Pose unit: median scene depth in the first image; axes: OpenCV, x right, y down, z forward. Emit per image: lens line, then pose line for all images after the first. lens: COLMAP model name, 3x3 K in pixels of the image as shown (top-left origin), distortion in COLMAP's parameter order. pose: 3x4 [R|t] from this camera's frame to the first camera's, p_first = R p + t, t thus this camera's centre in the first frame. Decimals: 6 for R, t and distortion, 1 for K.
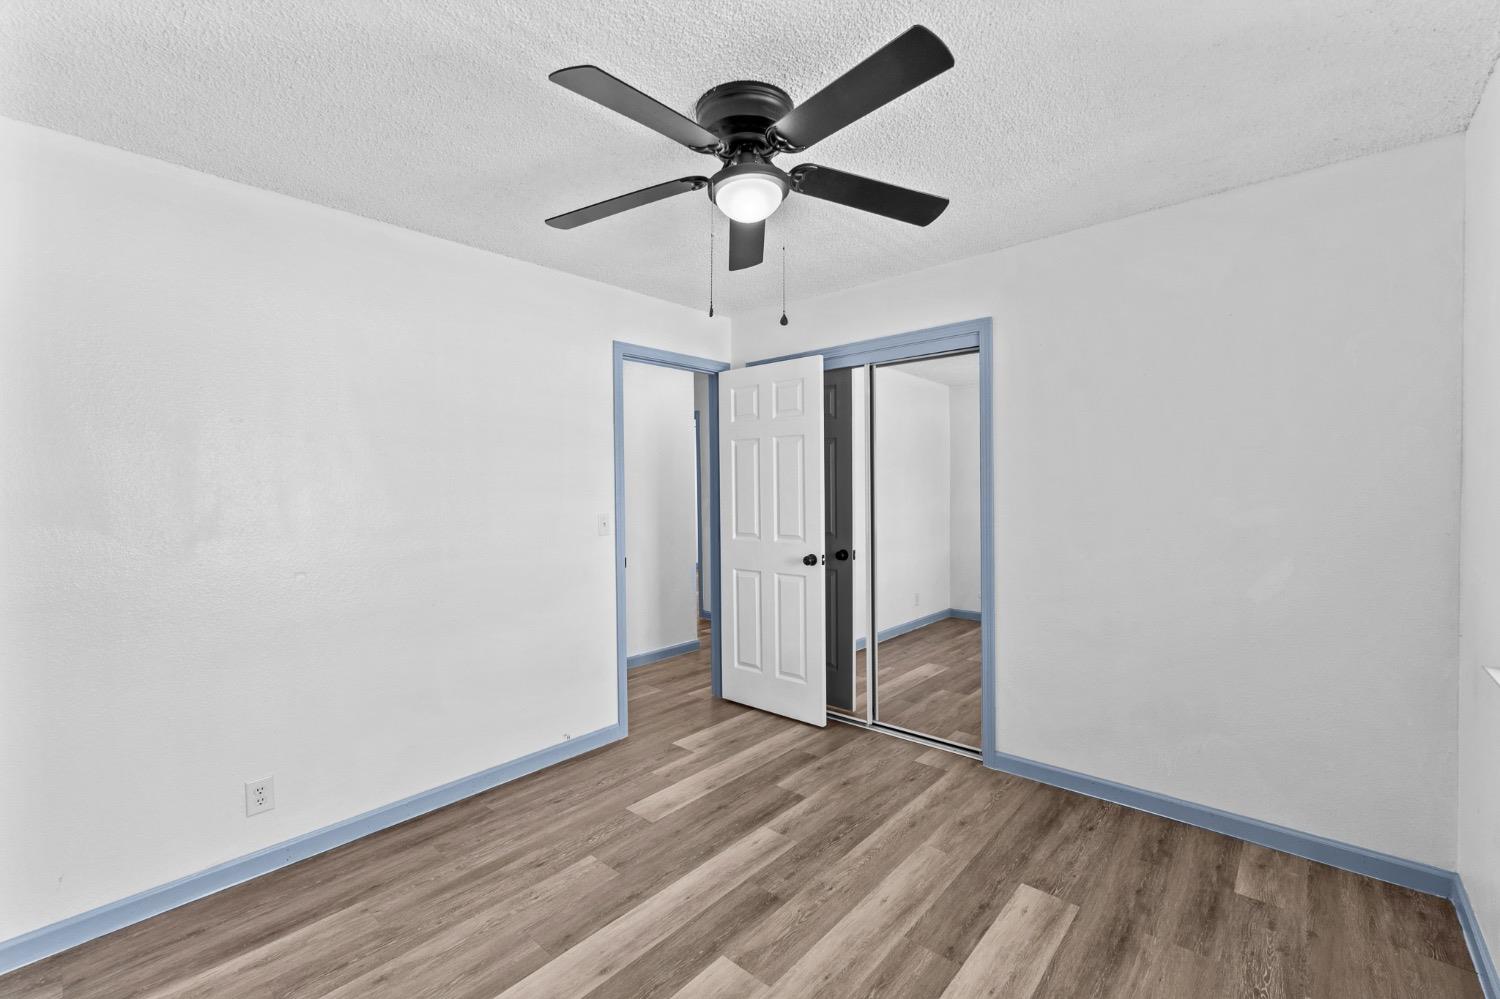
lens RADIAL K [[637.7, 0, 747.2], [0, 637.7, 496.2], [0, 0, 1]] dist [0.007968, -0.000505]
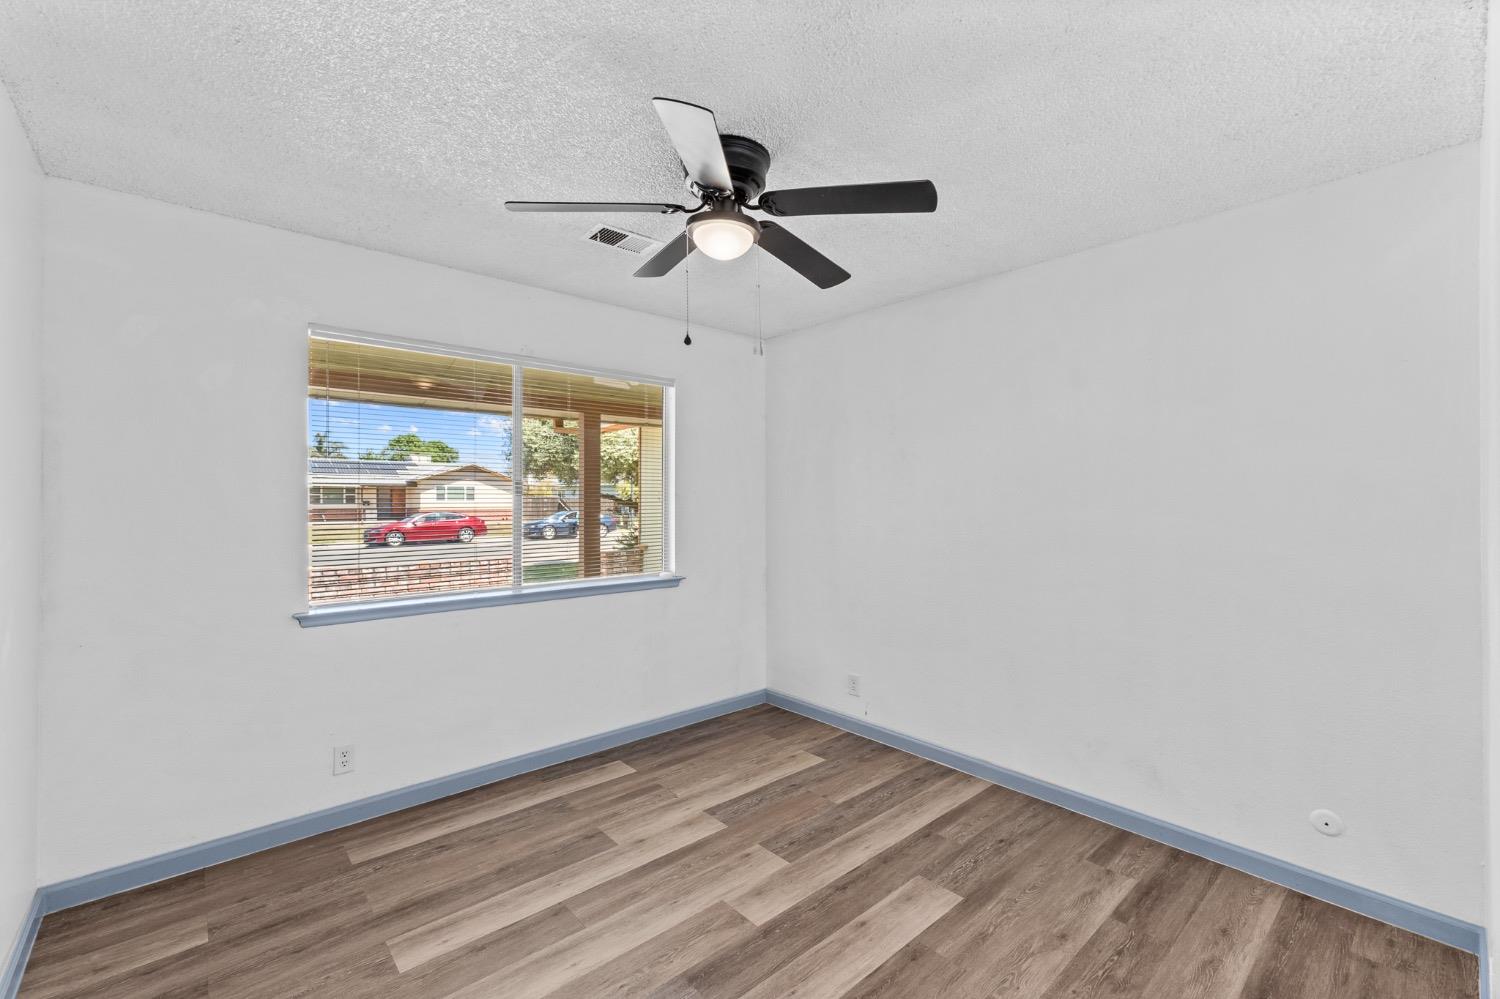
lens RADIAL K [[637.7, 0, 747.2], [0, 637.7, 496.2], [0, 0, 1]] dist [0.007968, -0.000505]
pose [[-0.992843, 0.014132, 0.118585, -0.153724], [0.016201, 0.999733, 0.016505, -0.038826], [-0.118320, 0.018308, -0.992807, 1.989839]]
